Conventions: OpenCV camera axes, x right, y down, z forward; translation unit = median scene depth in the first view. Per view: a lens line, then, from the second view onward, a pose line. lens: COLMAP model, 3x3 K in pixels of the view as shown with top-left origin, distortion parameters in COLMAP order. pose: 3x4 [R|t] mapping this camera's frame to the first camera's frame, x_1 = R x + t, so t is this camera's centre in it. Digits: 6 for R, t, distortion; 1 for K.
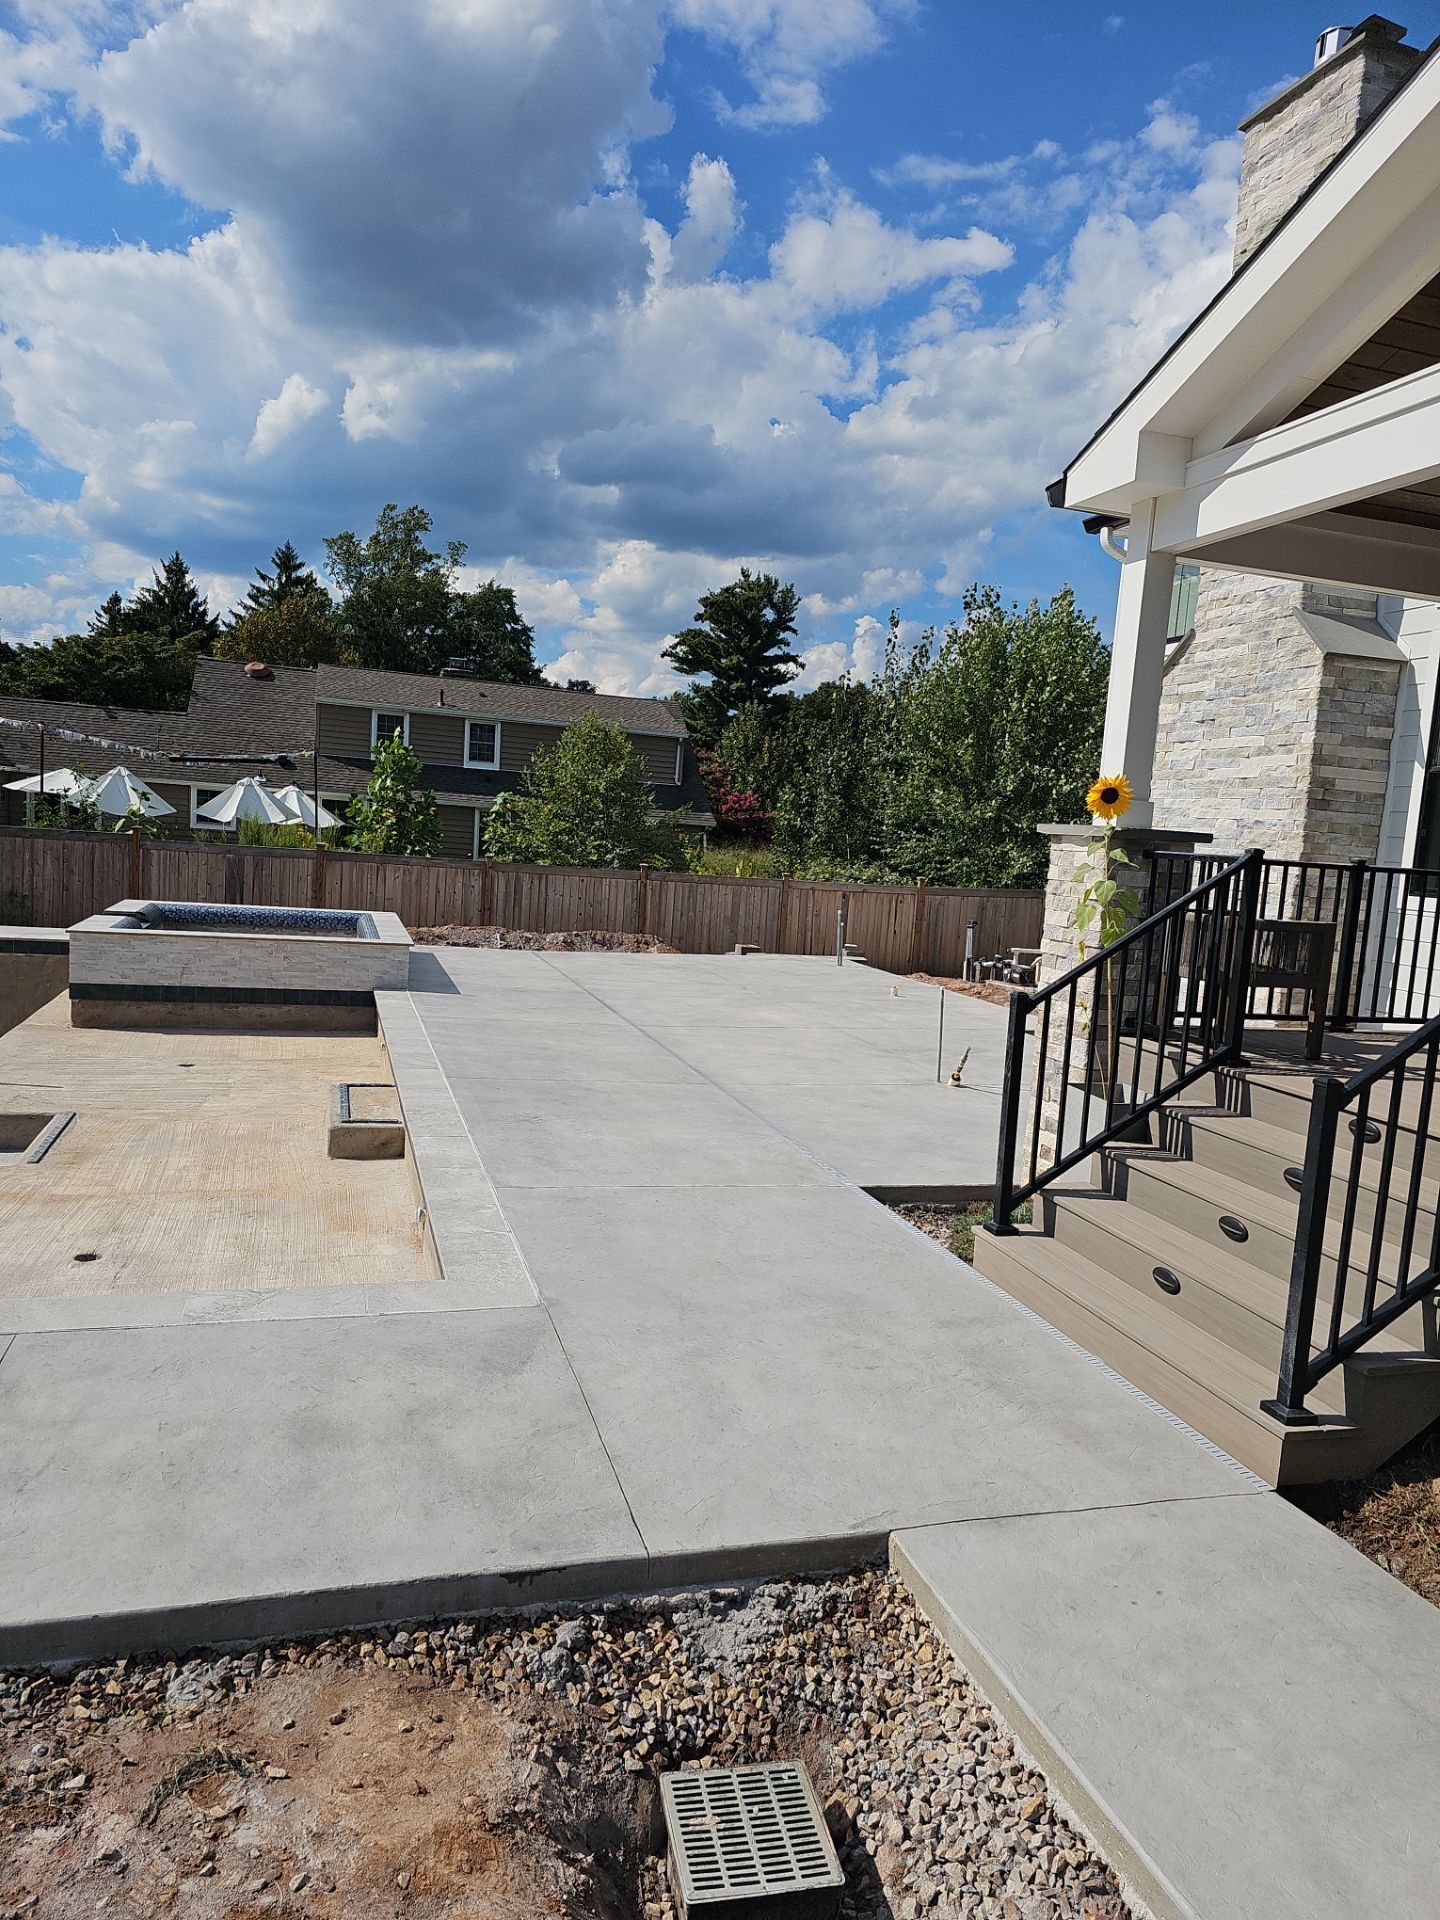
lens RADIAL K [[1290.5, 0, 723.2], [0, 1290.5, 963.5], [0, 0, 1]] dist [0.054068, -0.026771]
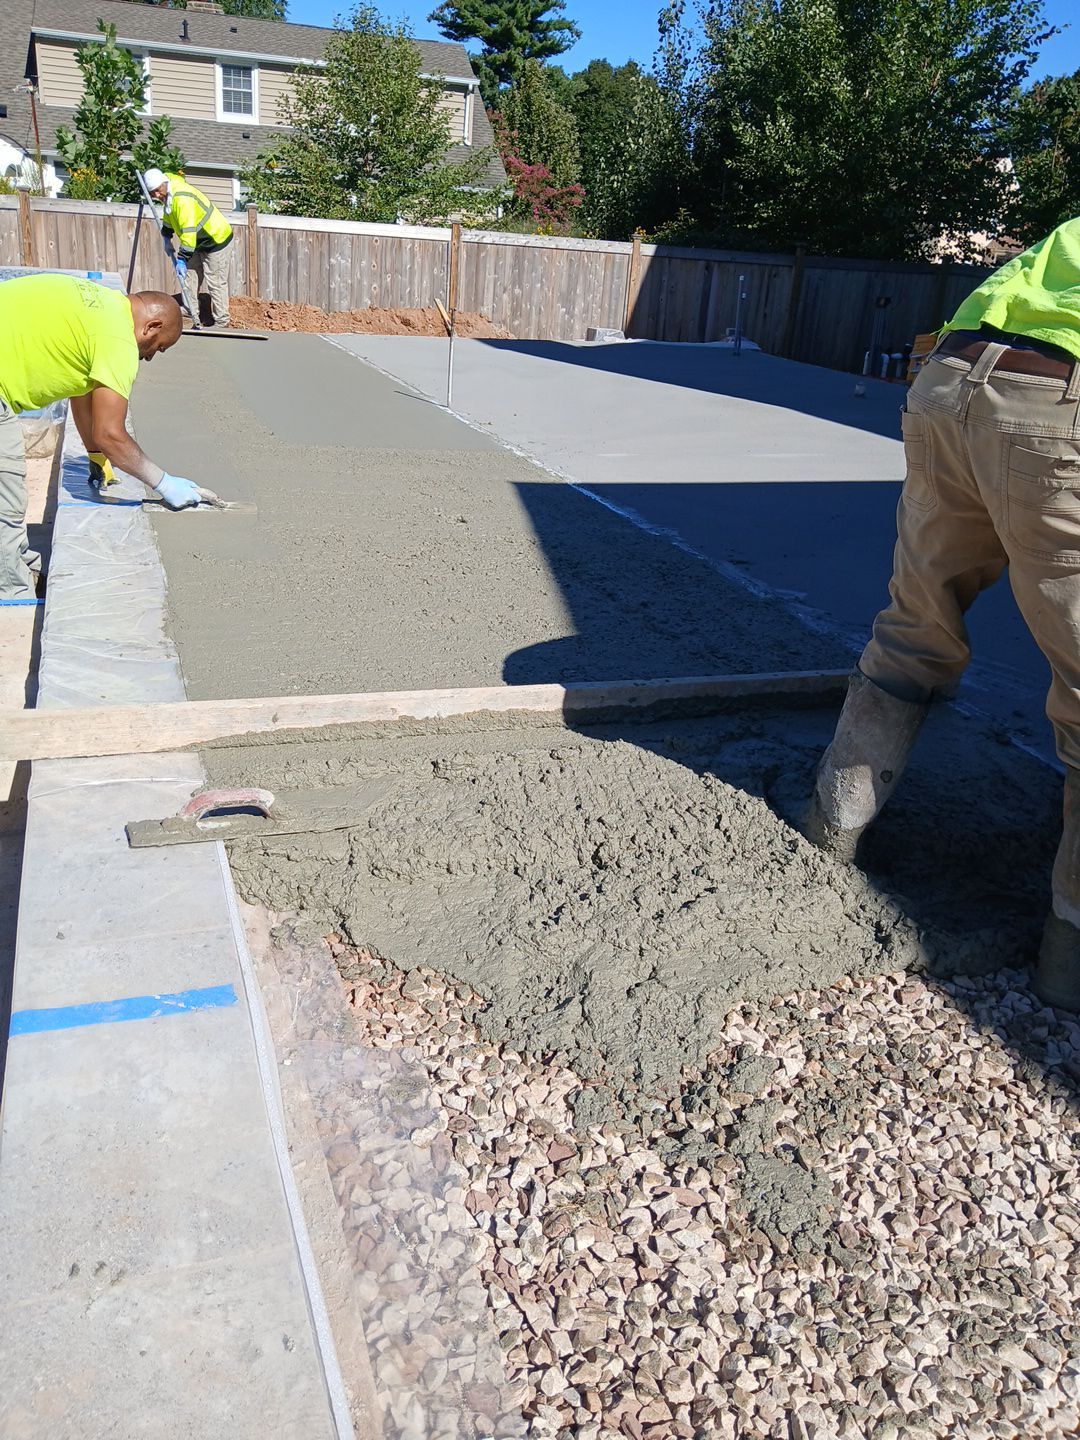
lens RADIAL K [[1153.0, 0, 553.9], [0, 1153.0, 726.5], [0, 0, 1]] dist [-0.047141, 0.002681]
pose [[0.998313, -0.019510, 0.054689, -0.031647], [0.002012, 0.952919, 0.303219, 0.003043], [-0.058030, -0.302597, 0.951350, 0.178373]]
